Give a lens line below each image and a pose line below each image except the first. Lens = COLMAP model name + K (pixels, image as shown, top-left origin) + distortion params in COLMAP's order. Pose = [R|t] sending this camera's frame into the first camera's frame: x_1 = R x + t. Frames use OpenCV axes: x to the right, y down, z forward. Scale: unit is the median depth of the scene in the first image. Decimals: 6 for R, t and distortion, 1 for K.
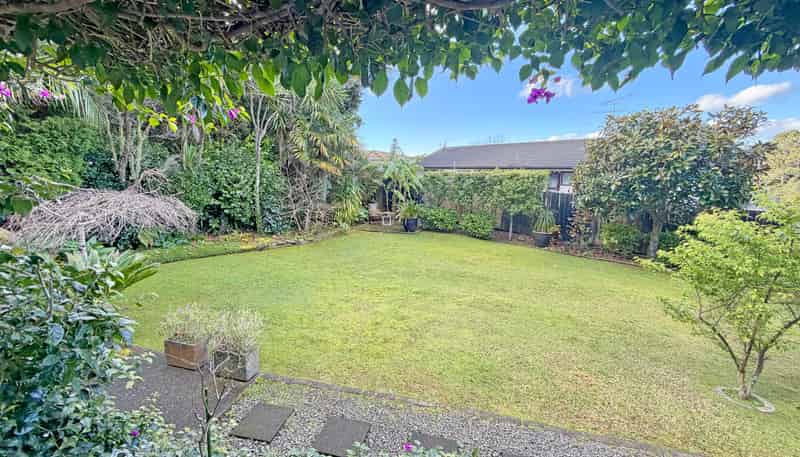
lens RADIAL K [[316.8, 0, 401.0], [0, 316.8, 226.6], [0, 0, 1]] dist [-0.003152, -0.000174]
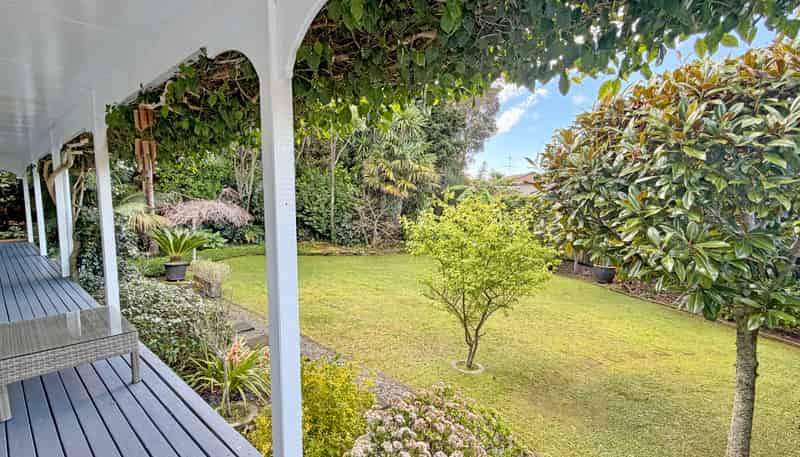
lens RADIAL K [[367.0, 0, 402.9], [0, 367.0, 230.1], [0, 0, 1]] dist [0.001574, 0.000010]
pose [[0.880497, 0.049702, -0.471439, 0.421458], [-0.091706, 0.993561, -0.066530, 0.037481], [0.465097, 0.101813, 0.879386, -0.107640]]
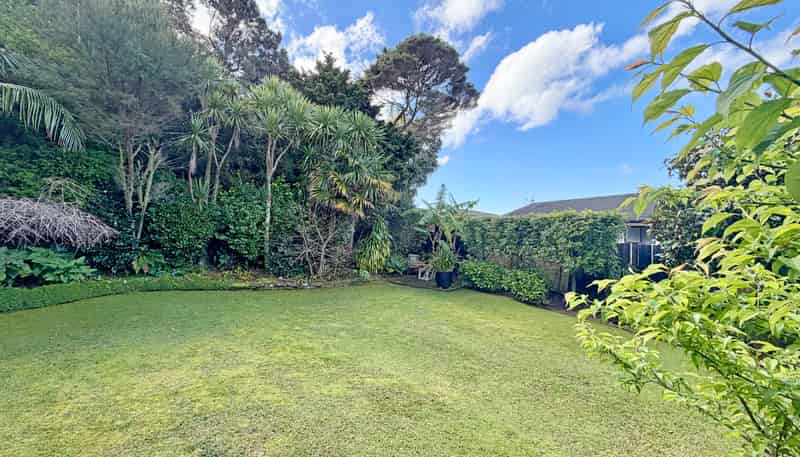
lens RADIAL K [[316.8, 0, 398.4], [0, 316.8, 229.6], [0, 0, 1]] dist [-0.003152, -0.000174]
pose [[0.946376, 0.021118, -0.322375, 0.216705], [-0.081512, 0.981185, -0.175017, 0.024762], [0.312614, 0.191909, 0.930292, 0.203028]]
